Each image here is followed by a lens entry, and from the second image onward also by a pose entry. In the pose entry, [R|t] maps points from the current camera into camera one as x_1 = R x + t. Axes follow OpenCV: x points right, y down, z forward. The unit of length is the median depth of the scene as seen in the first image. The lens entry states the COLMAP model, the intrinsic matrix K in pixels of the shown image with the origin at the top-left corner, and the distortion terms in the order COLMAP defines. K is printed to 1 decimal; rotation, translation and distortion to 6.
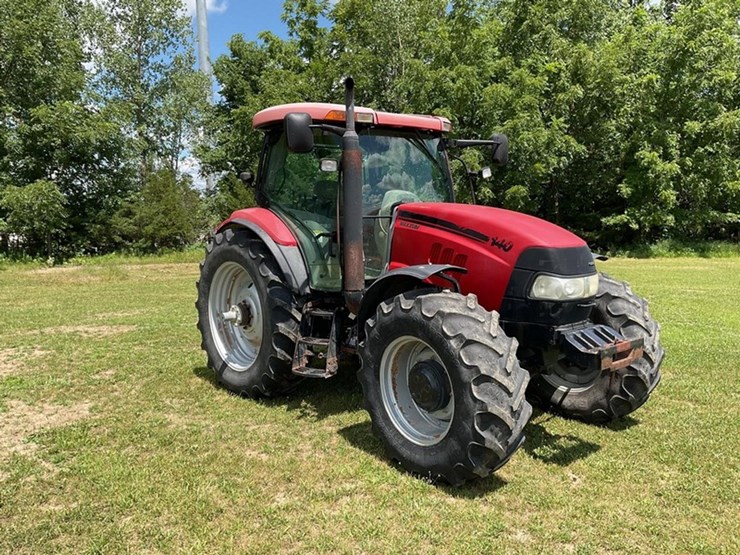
lens RADIAL K [[620.0, 0, 366.6], [0, 620.0, 270.1], [0, 0, 1]] dist [0.075621, -0.139835]
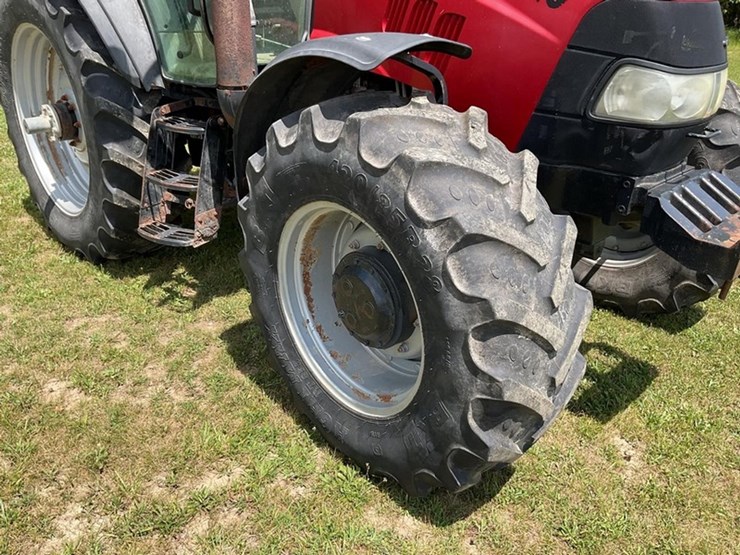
lens RADIAL K [[620.0, 0, 366.0], [0, 620.0, 281.0], [0, 0, 1]] dist [0.075621, -0.139835]
pose [[0.997436, 0.001159, 0.071550, 0.046072], [-0.025884, 0.938012, 0.345635, 0.001975], [-0.066714, -0.346601, 0.935637, 0.420860]]
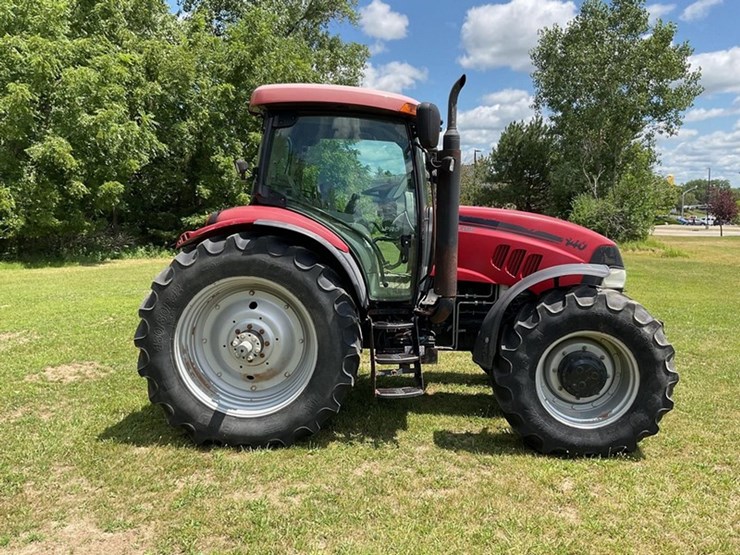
lens RADIAL K [[620.0, 0, 358.0], [0, 620.0, 271.2], [0, 0, 1]] dist [0.075621, -0.139835]
pose [[0.676900, -0.057165, 0.733852, -0.747819], [0.053845, 0.998154, 0.028087, -0.037030], [-0.734103, 0.020502, 0.678729, 0.415873]]
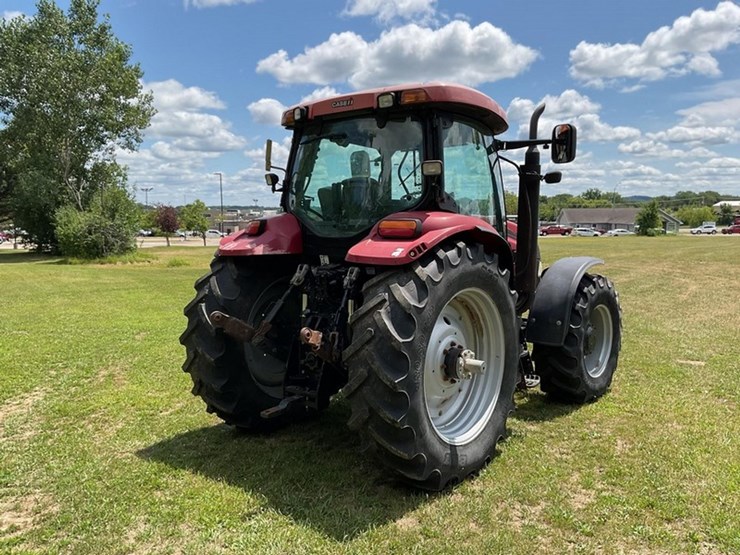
lens RADIAL K [[620.0, 0, 374.3], [0, 620.0, 280.1], [0, 0, 1]] dist [0.075621, -0.139835]
pose [[-0.187942, -0.075200, 0.979297, -0.967994], [0.096028, 0.990881, 0.094519, -0.108691], [-0.977475, 0.111804, -0.179006, 1.347472]]
